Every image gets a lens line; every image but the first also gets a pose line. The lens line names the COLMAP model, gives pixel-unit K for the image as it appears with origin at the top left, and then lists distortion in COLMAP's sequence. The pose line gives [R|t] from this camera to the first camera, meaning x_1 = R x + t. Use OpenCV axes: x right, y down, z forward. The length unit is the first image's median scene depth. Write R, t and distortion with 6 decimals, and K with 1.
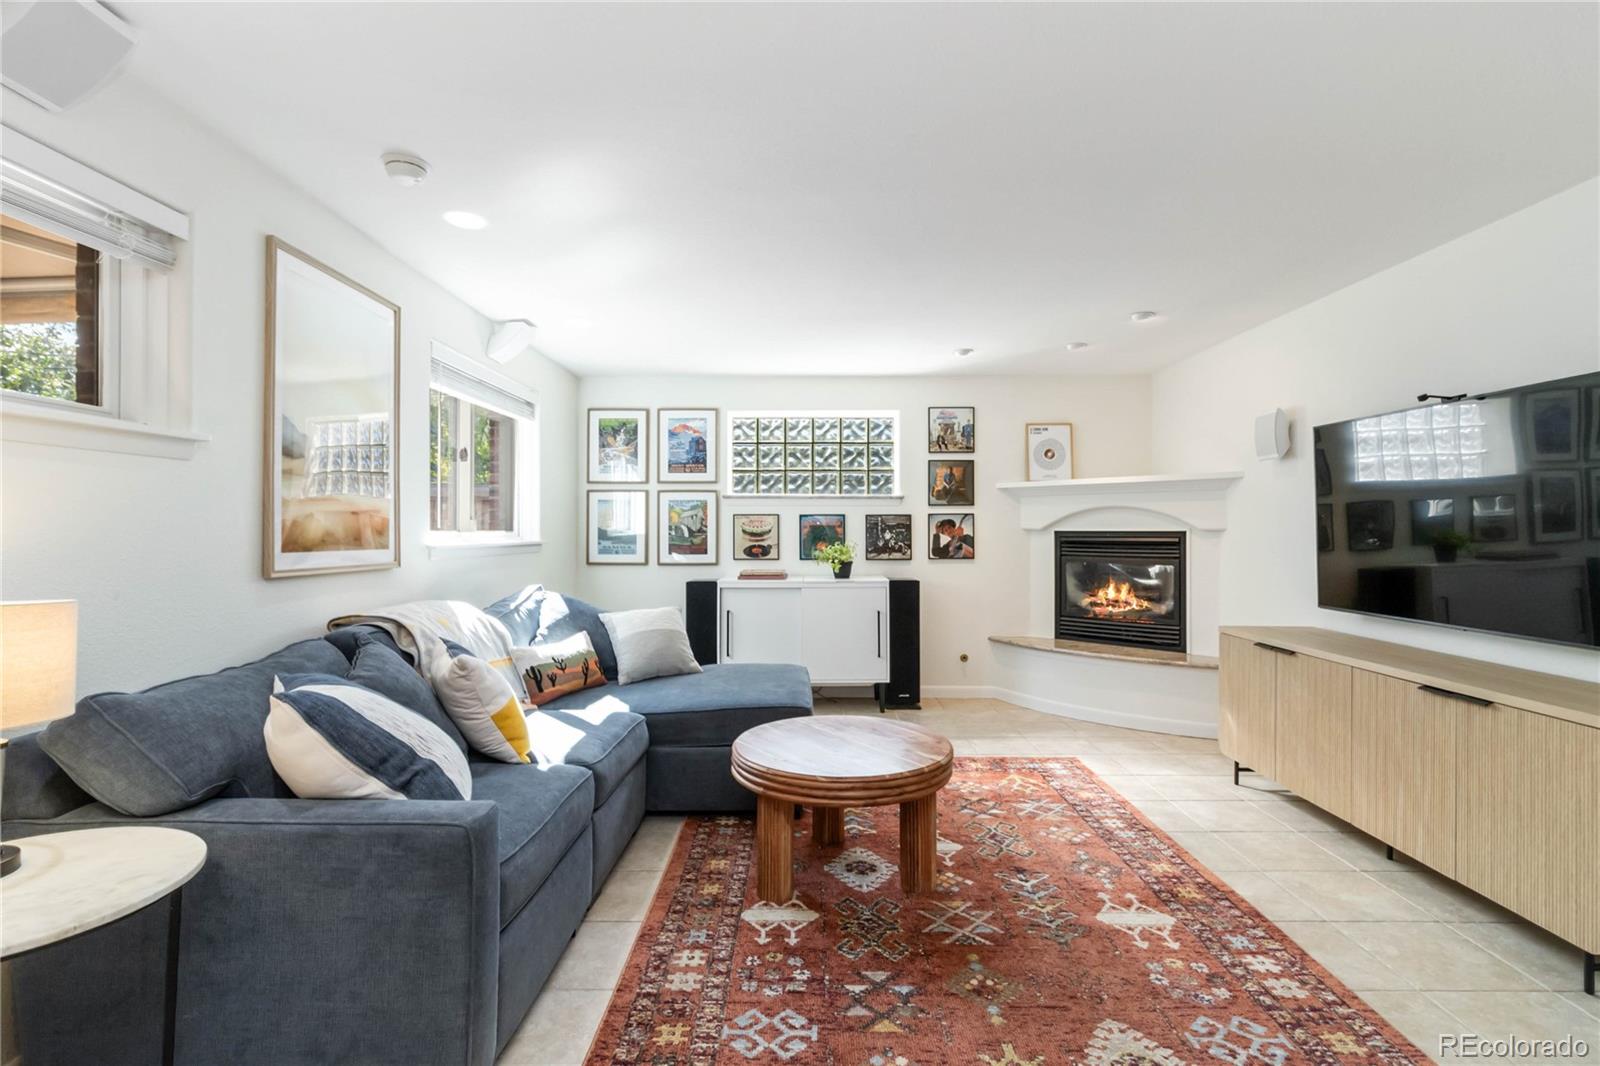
lens RADIAL K [[745.4, 0, 791.2], [0, 745.4, 520.3], [0, 0, 1]] dist [0.001169, -0.001130]
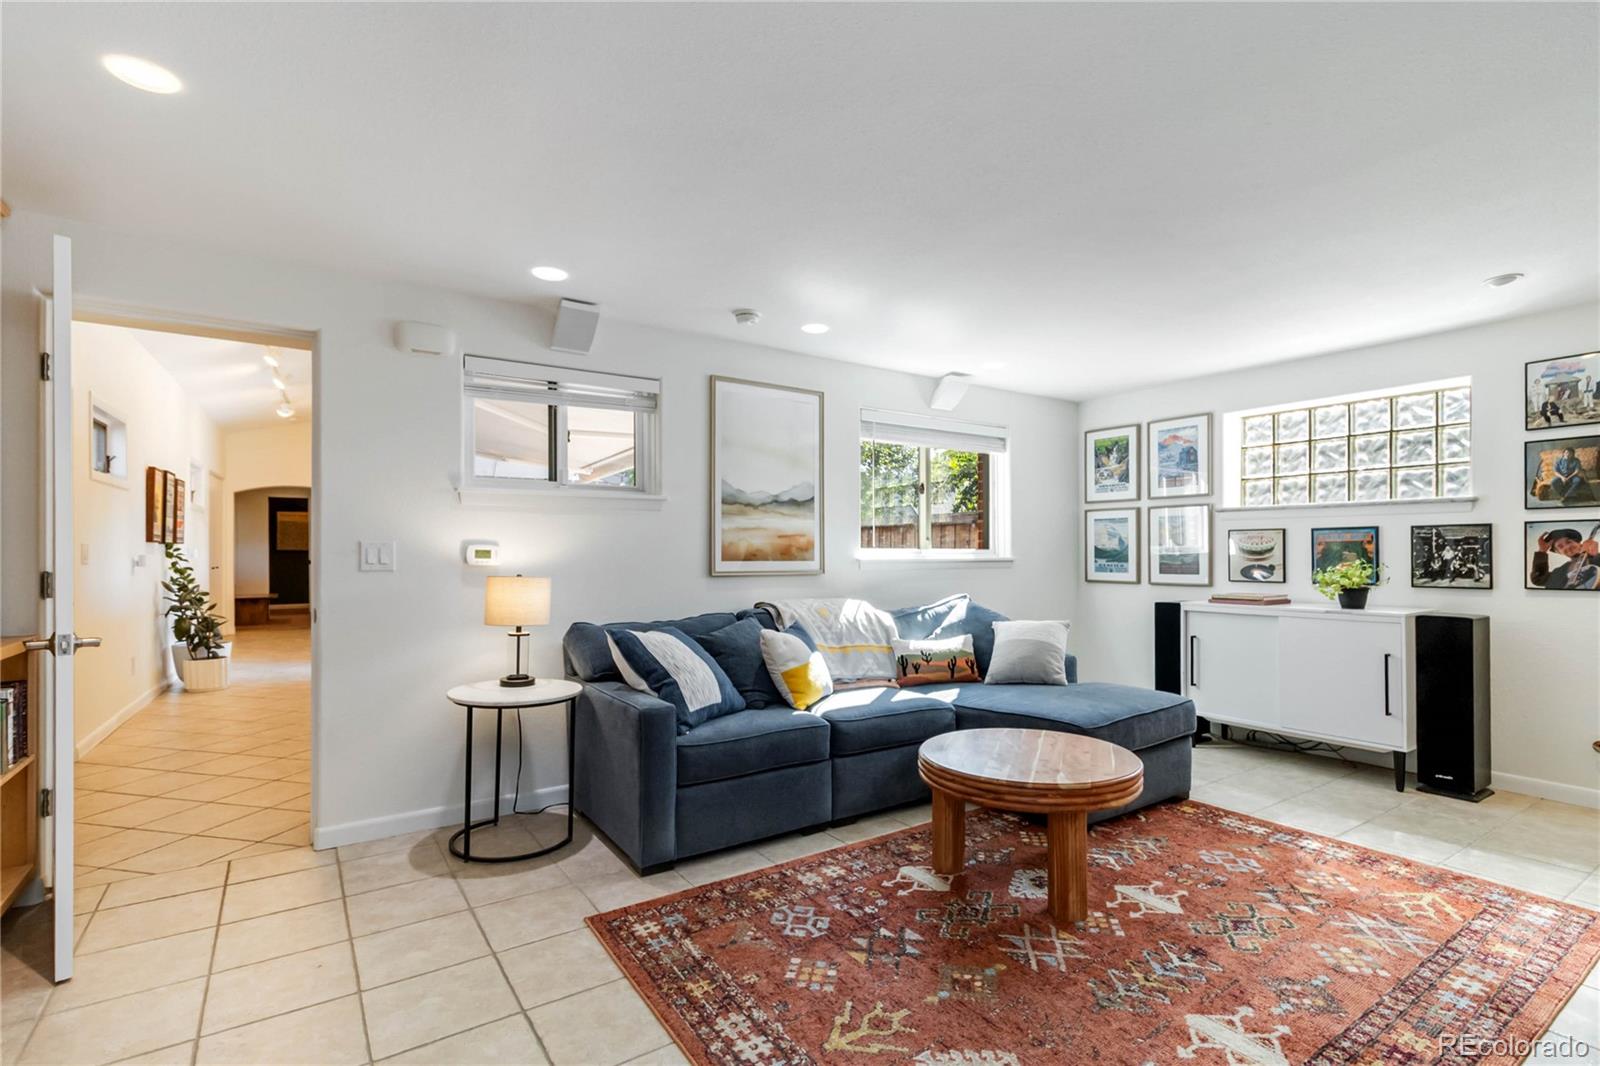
lens RADIAL K [[745.4, 0, 811.8], [0, 745.4, 553.8], [0, 0, 1]] dist [0.001169, -0.001130]
pose [[0.579297, 0.000751, -0.815116, 0.370825], [0.012308, 0.999878, 0.009668, 0.005800], [0.815023, -0.015633, 0.579217, 0.087419]]
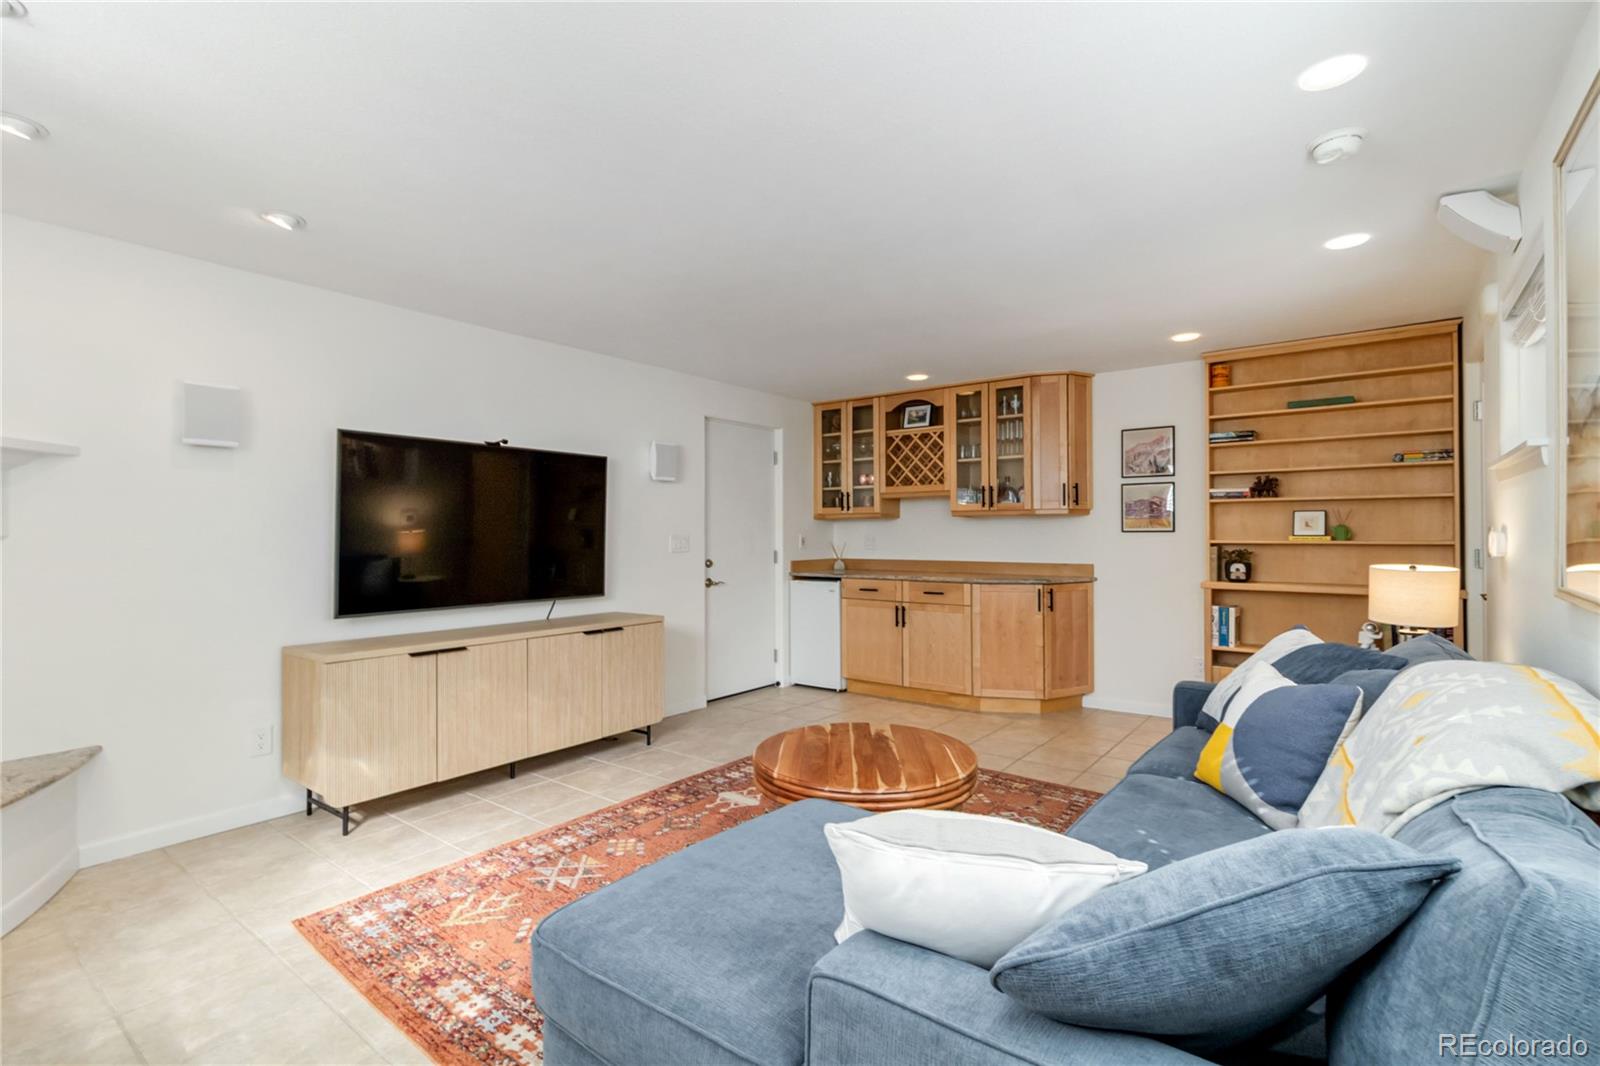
lens RADIAL K [[745.4, 0, 805.7], [0, 745.4, 528.4], [0, 0, 1]] dist [0.001169, -0.001130]
pose [[-0.804673, 0.003776, 0.593706, -0.230042], [-0.002813, 0.999944, -0.010172, 0.005912], [-0.593711, -0.009855, -0.804618, 0.932362]]
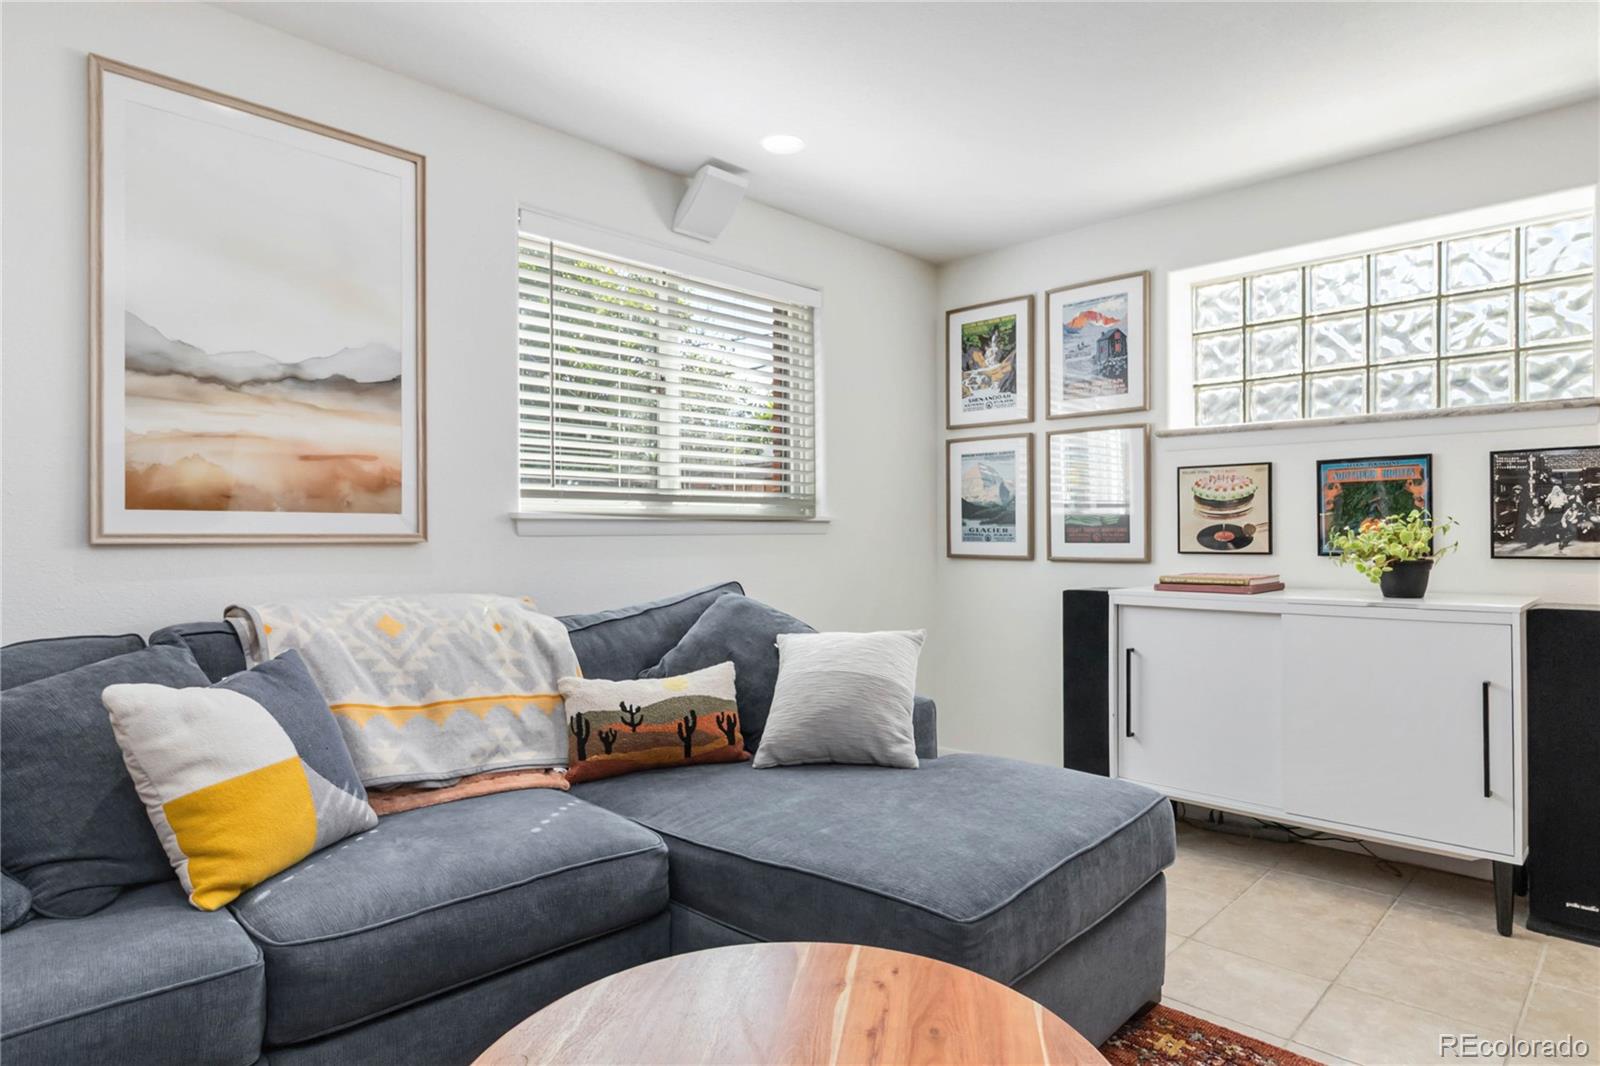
lens RADIAL K [[900.4, 0, 813.7], [0, 900.4, 533.4], [0, 0, 1]] dist [0.001155, 0.001630]
pose [[0.736998, -0.000607, -0.675895, 0.168191], [0.011785, 0.999859, 0.011952, 0.029205], [0.675792, -0.016774, 0.736901, 0.373050]]
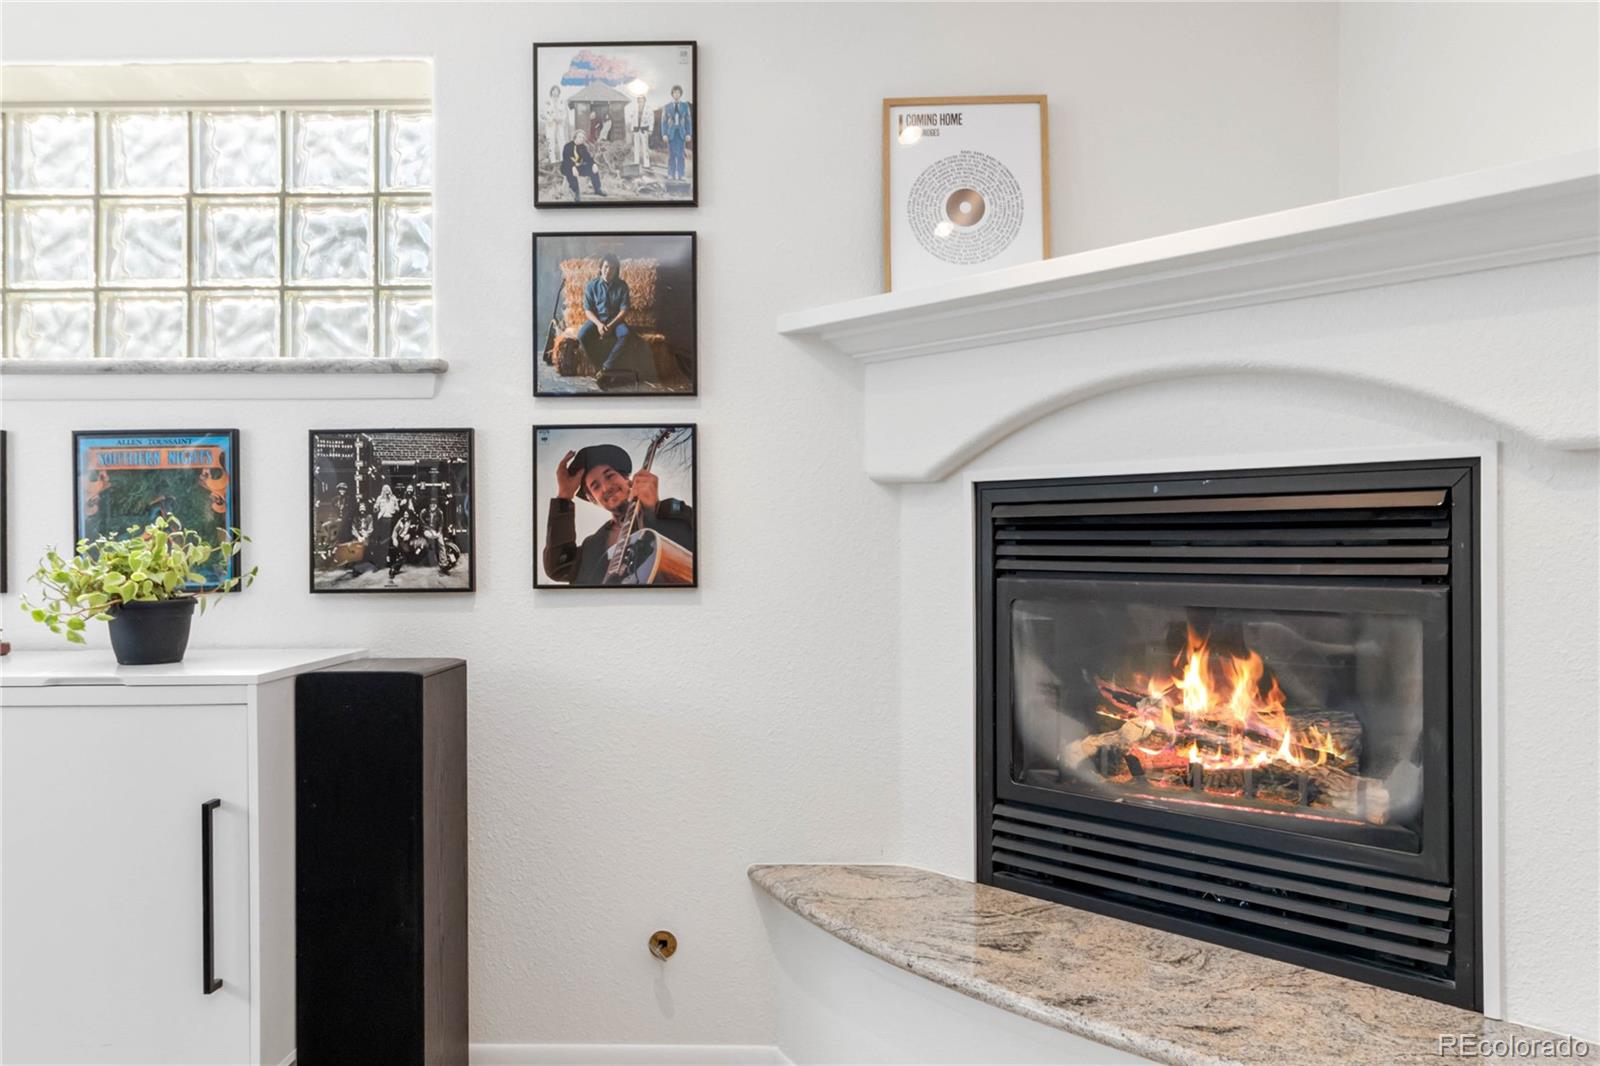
lens RADIAL K [[1186.2, 0, 800.2], [0, 1186.2, 532.2], [0, 0, 1]] dist [0.012878, -0.004505]
pose [[0.999990, -0.003526, 0.002601, 0.290788], [0.003527, 0.999994, -0.000537, 0.032366], [-0.002599, 0.000546, 0.999996, 0.574558]]
